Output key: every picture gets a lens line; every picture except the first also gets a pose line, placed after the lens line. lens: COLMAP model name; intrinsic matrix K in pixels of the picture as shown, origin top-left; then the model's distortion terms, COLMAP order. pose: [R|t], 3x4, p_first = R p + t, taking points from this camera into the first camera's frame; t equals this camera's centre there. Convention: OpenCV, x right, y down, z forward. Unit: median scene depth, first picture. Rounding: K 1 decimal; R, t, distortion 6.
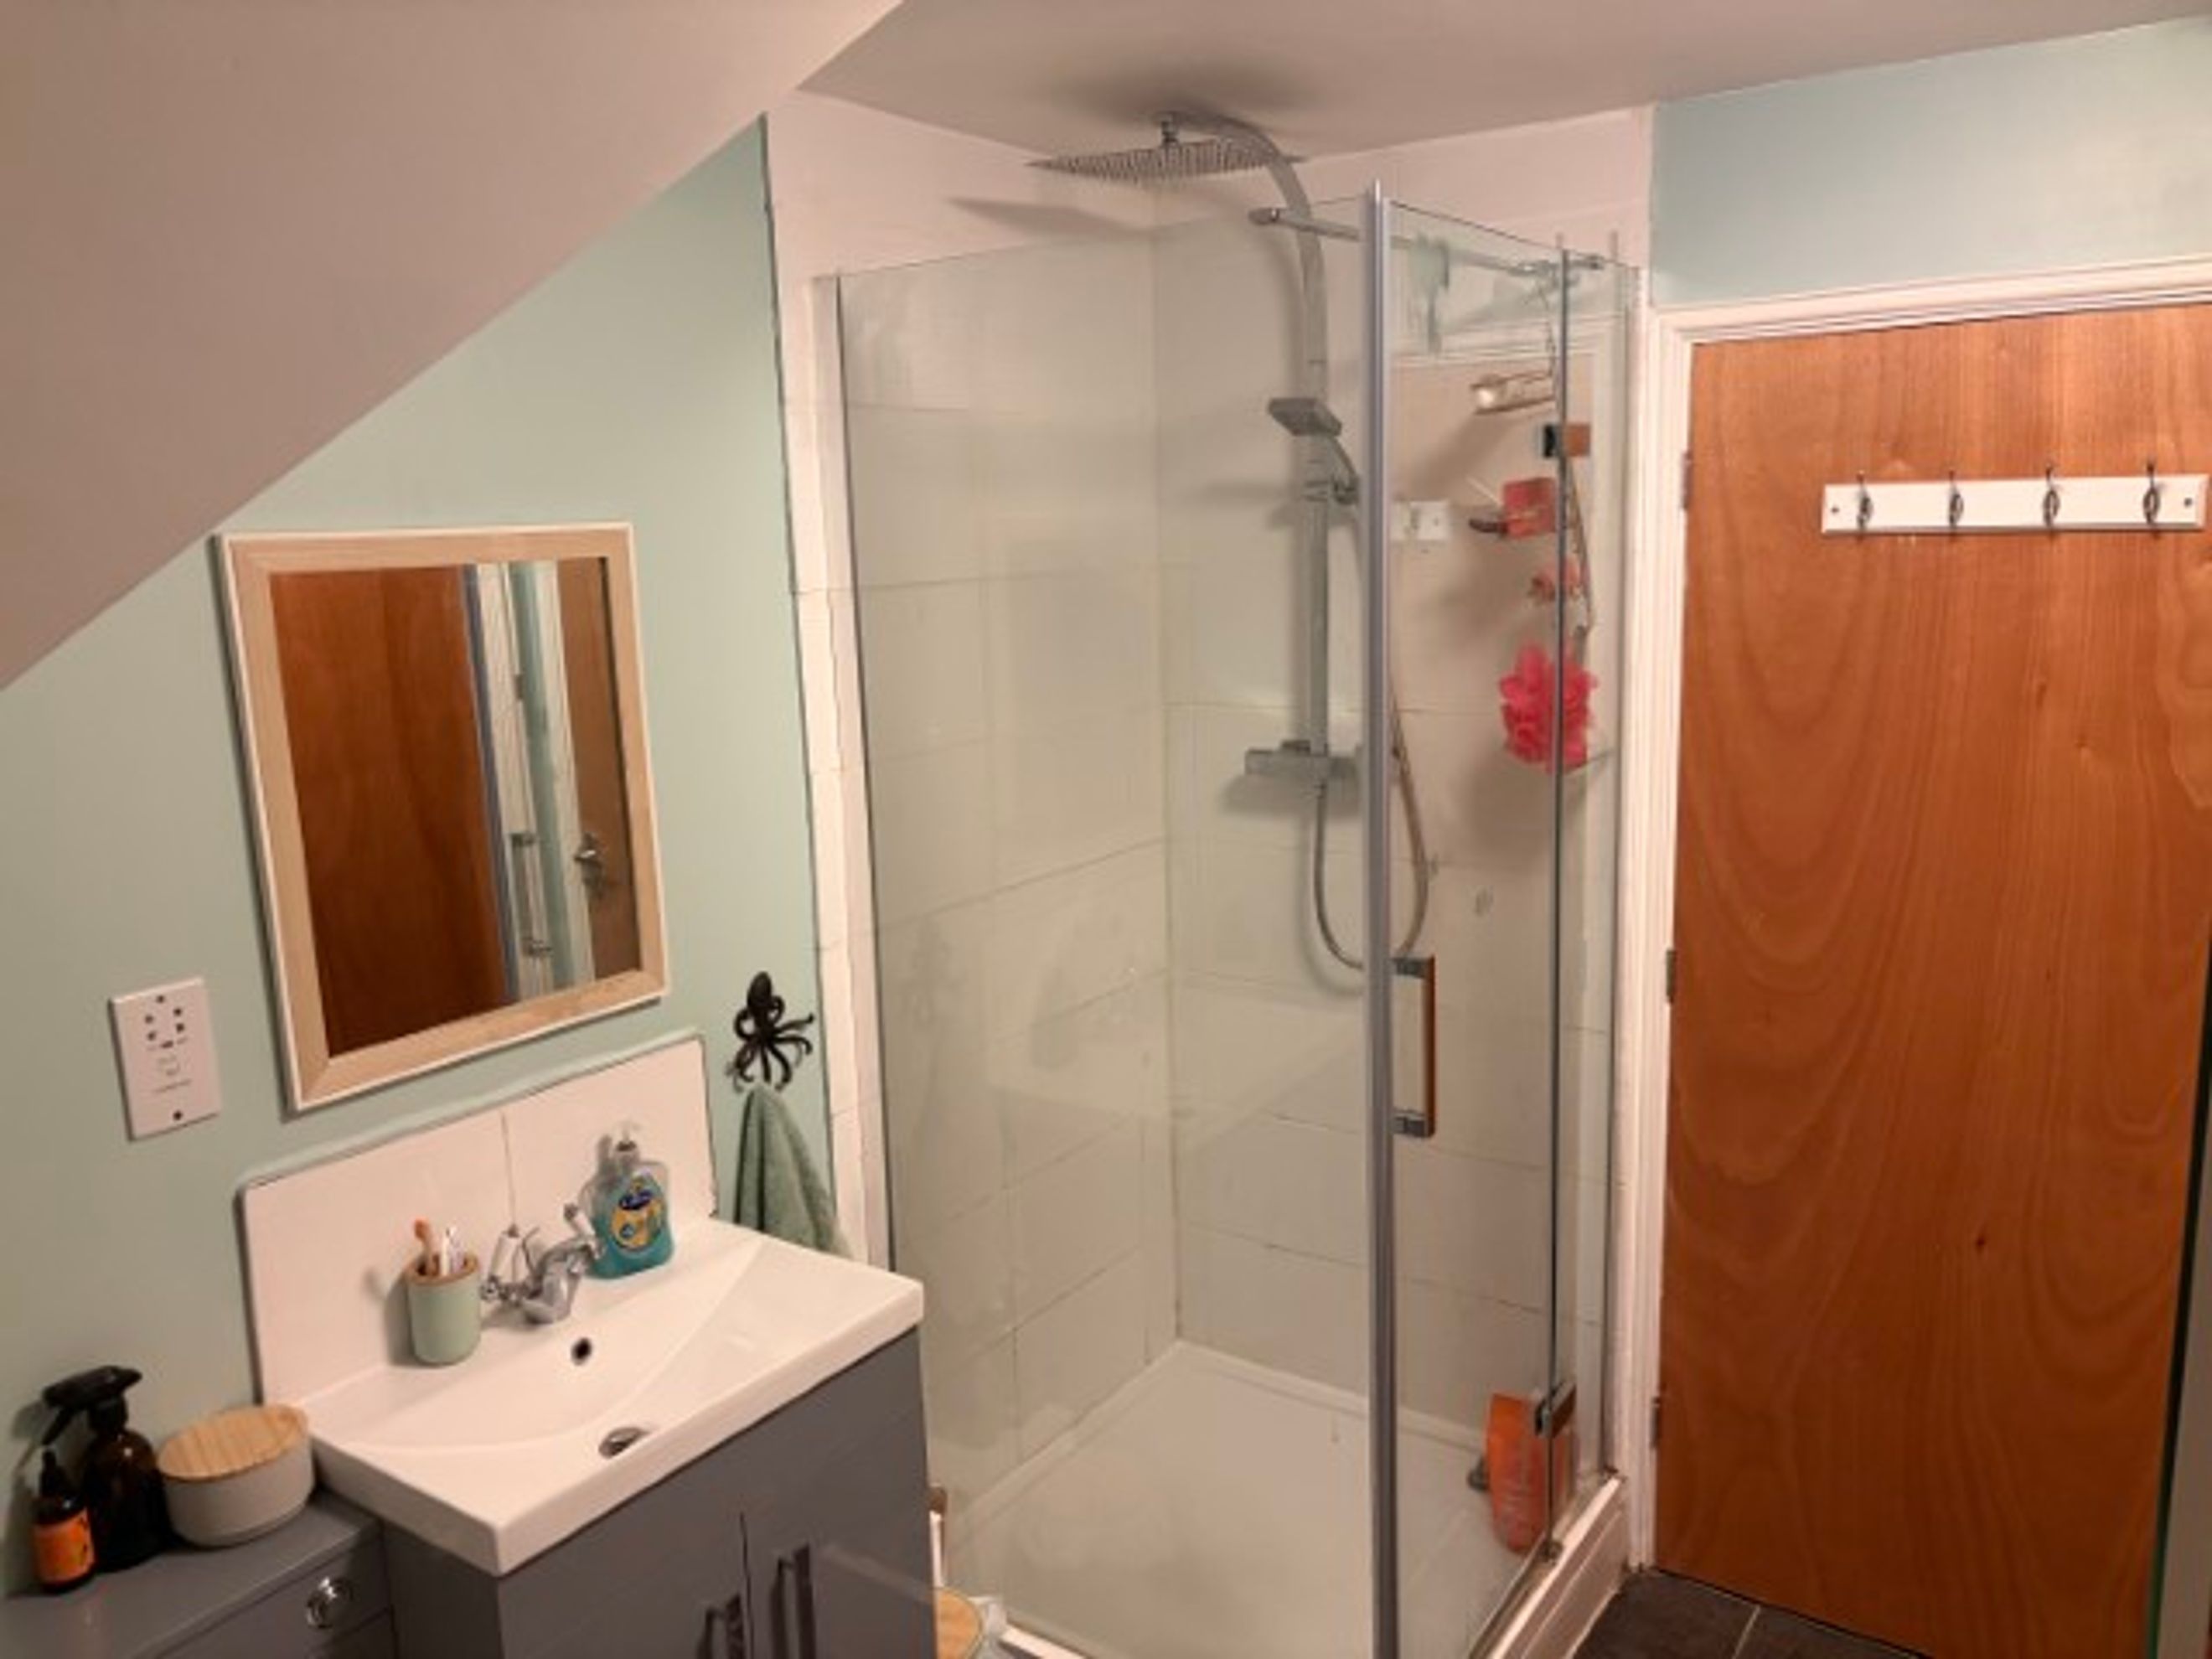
lens RADIAL K [[1694.5, 0, 1106.0], [0, 1694.5, 829.5], [0, 0, 1]] dist [0.003422, 0.002135]
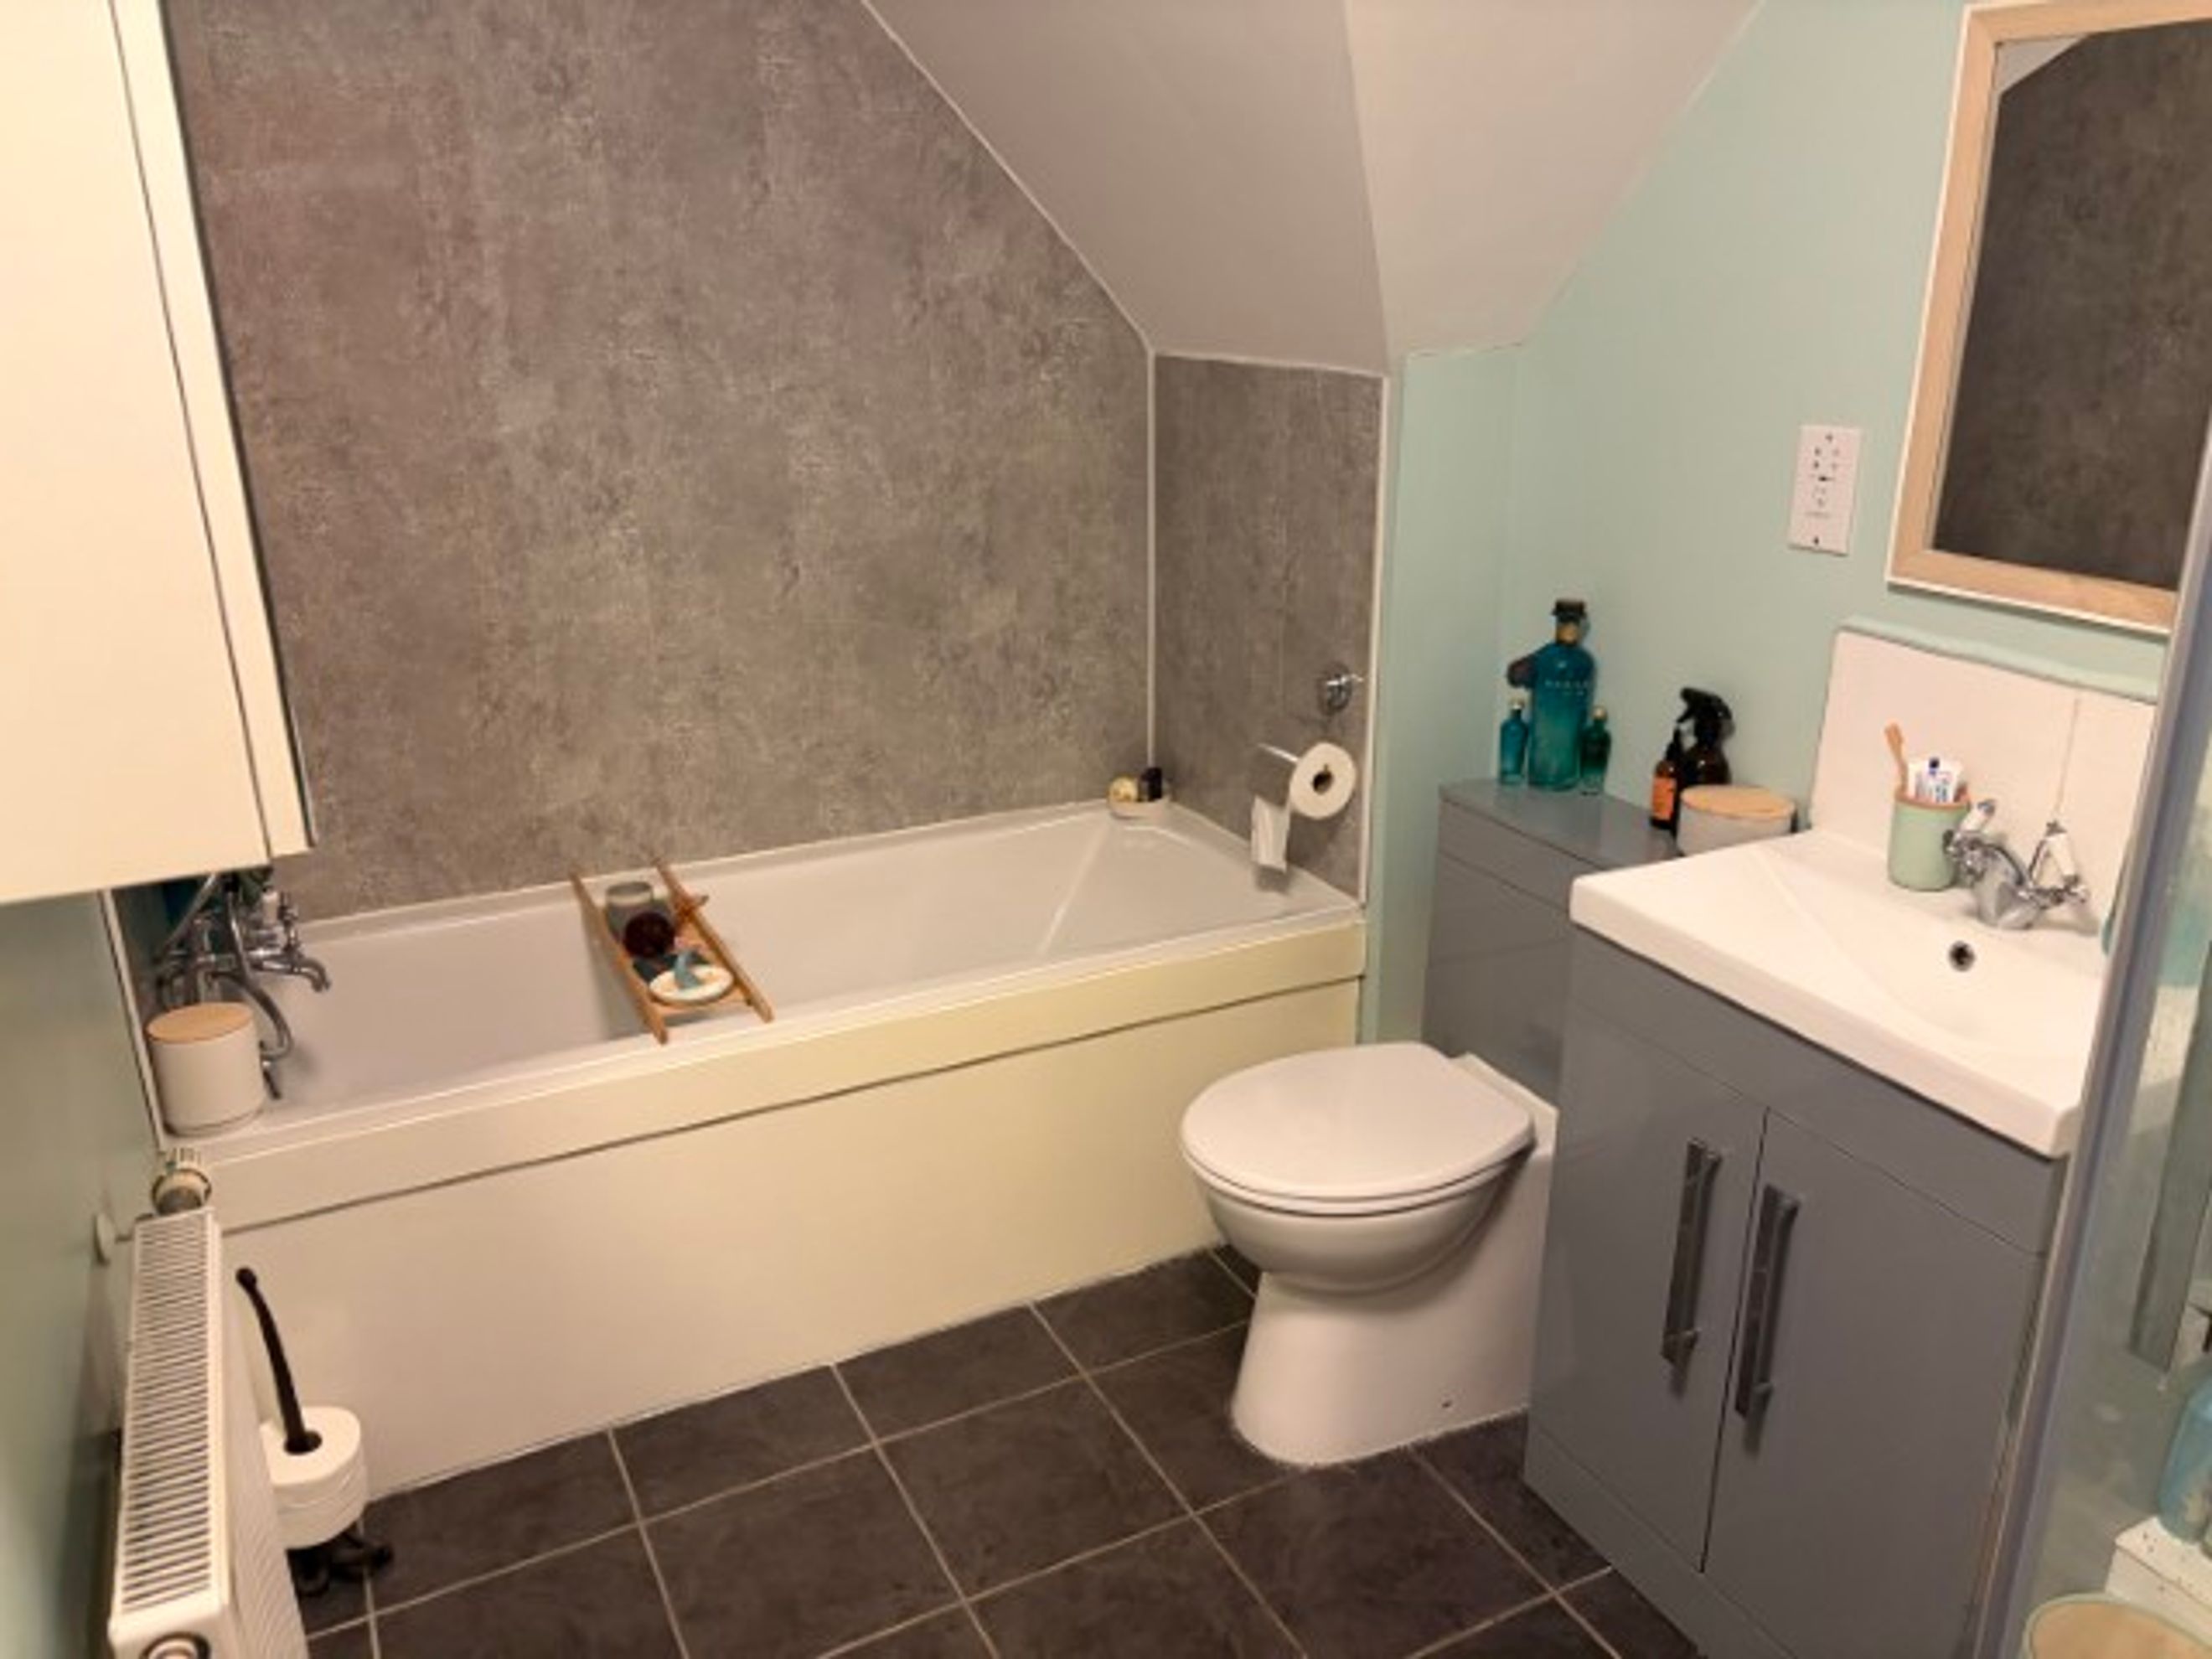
lens RADIAL K [[1694.5, 0, 1106.0], [0, 1694.5, 829.5], [0, 0, 1]] dist [0.003422, 0.002135]
pose [[-0.466785, 0.323984, -0.822889, 0.732740], [-0.141555, 0.891111, 0.431142, -0.094903], [0.872969, 0.317734, -0.370095, 1.038651]]
